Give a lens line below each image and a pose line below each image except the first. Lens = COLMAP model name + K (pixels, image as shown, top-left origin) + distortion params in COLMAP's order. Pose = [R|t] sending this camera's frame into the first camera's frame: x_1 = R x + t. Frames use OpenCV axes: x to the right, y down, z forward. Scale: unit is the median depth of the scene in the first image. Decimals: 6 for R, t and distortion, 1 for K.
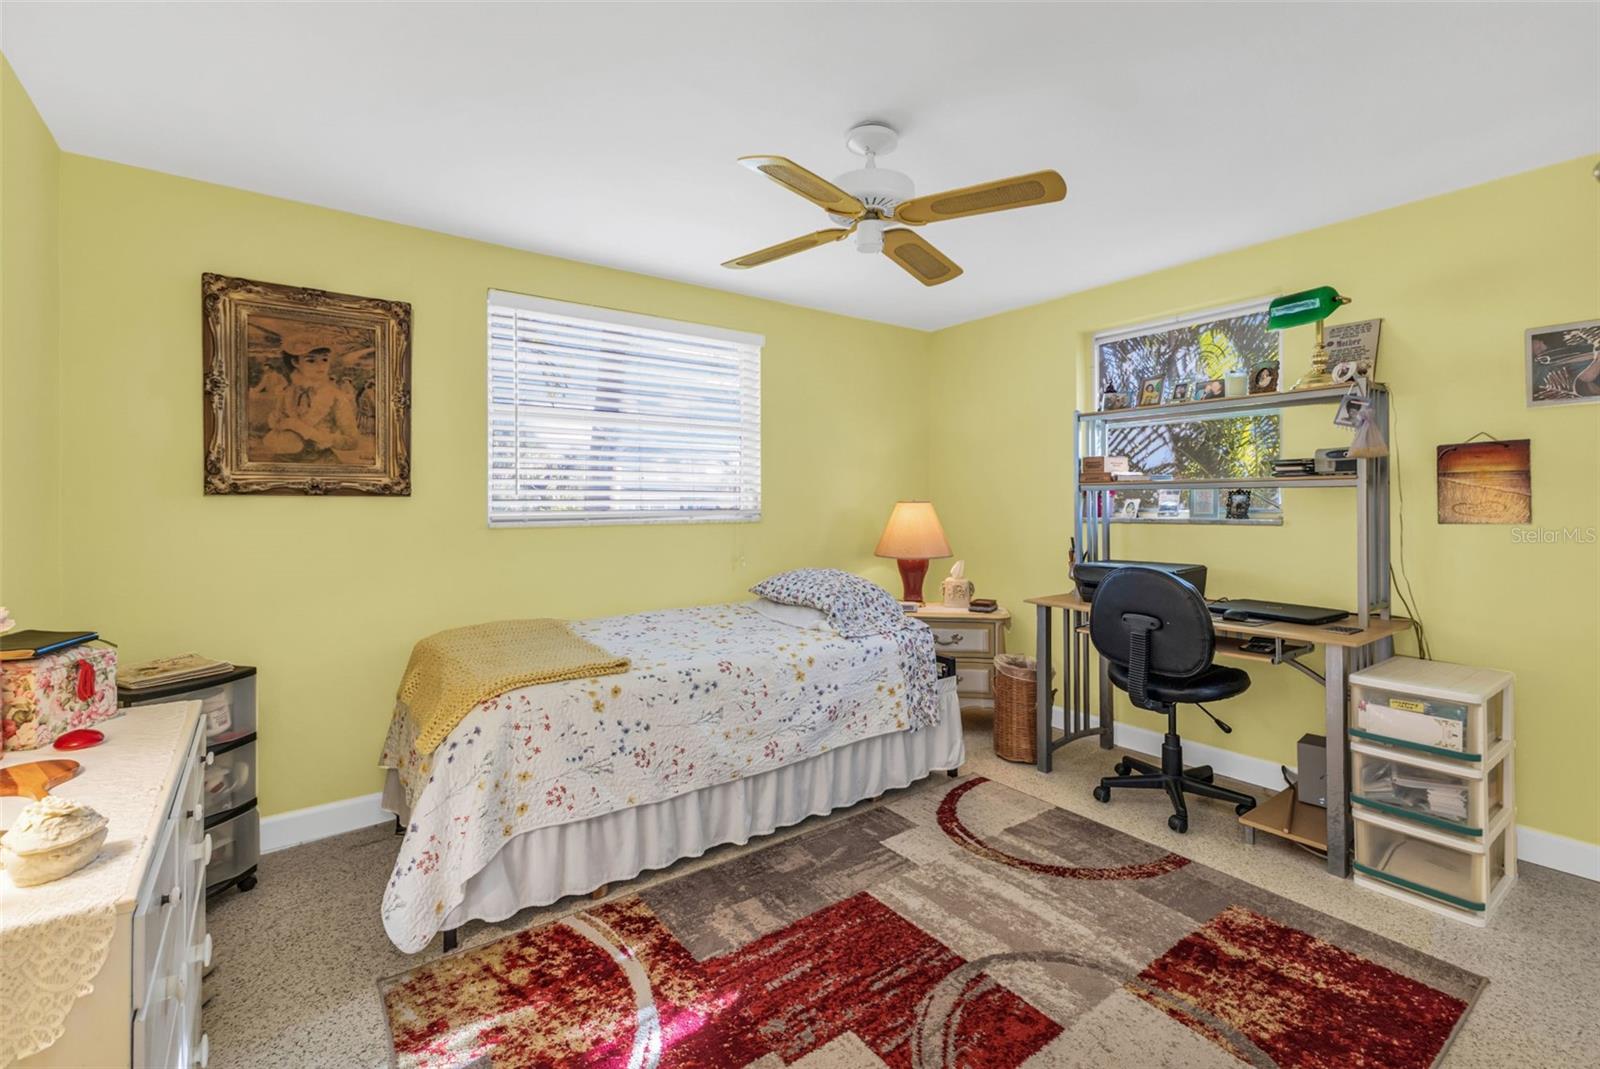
lens RADIAL K [[717.2, 0, 796.4], [0, 717.2, 499.2], [0, 0, 1]] dist [0.010855, 0.000051]
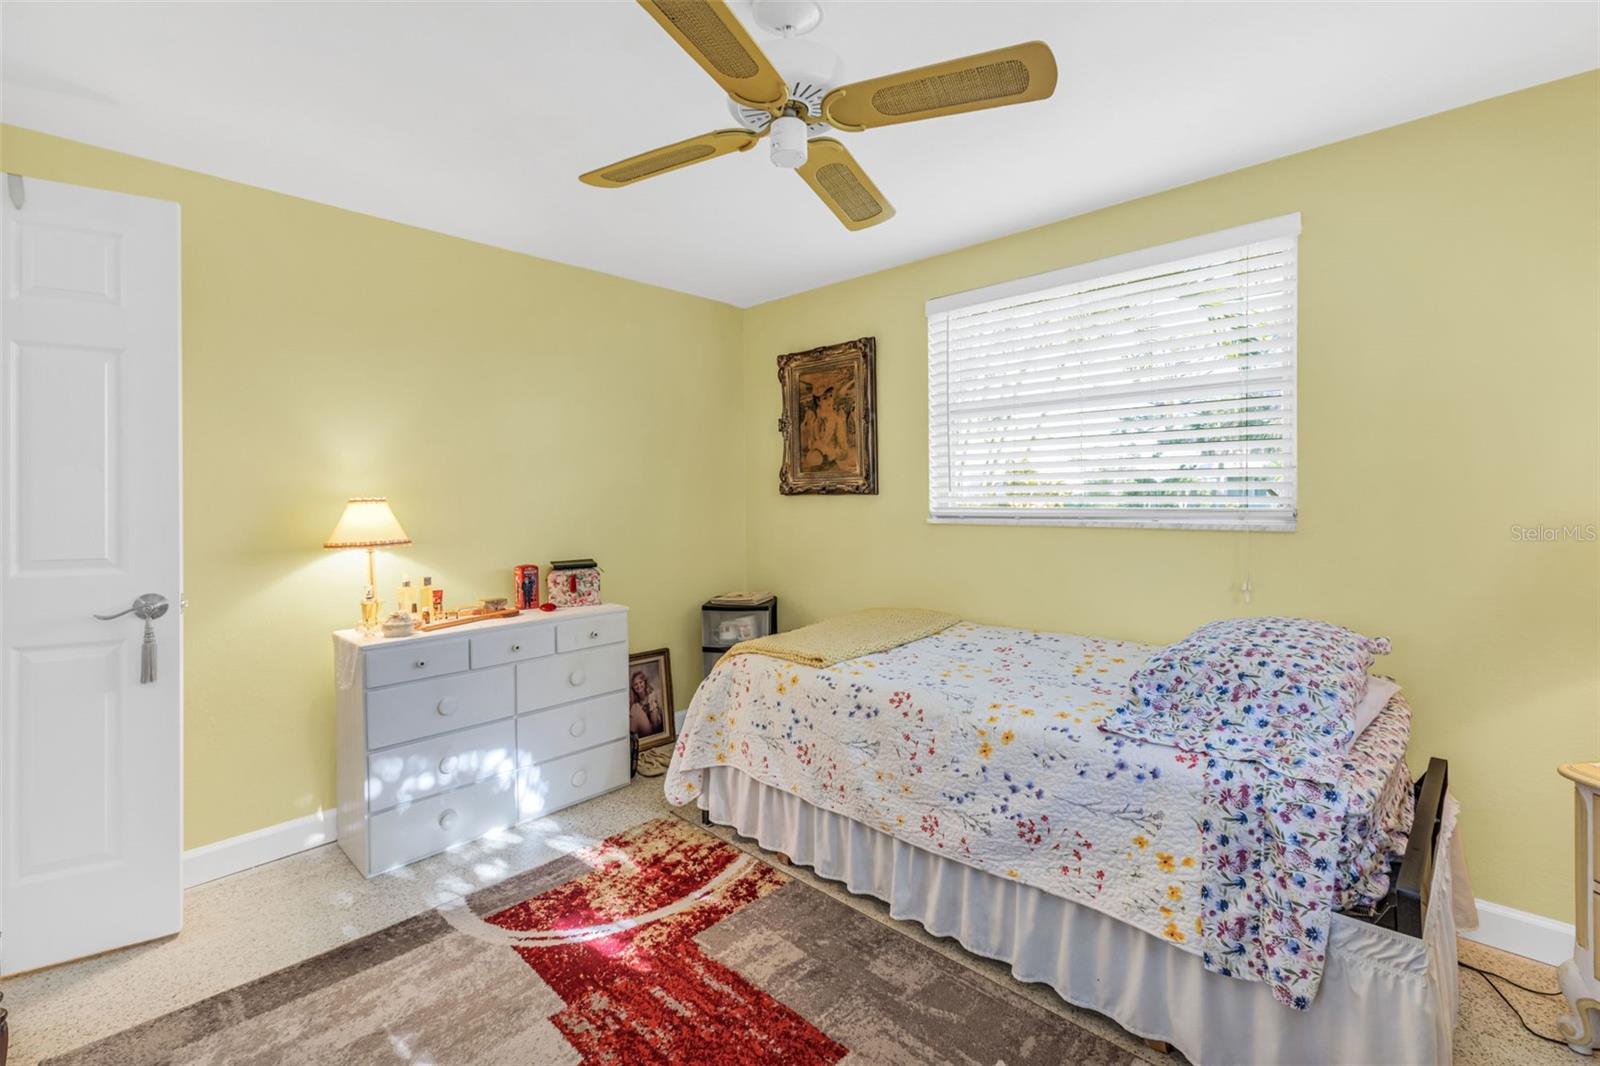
lens RADIAL K [[702.2, 0, 804.9], [0, 702.2, 503.8], [0, 0, 1]] dist [0.002020, 0.000559]
pose [[0.166021, 0.007544, -0.986093, 0.768790], [0.008722, 0.999920, 0.009119, -0.000420], [0.986084, -0.010114, 0.165942, 0.852171]]
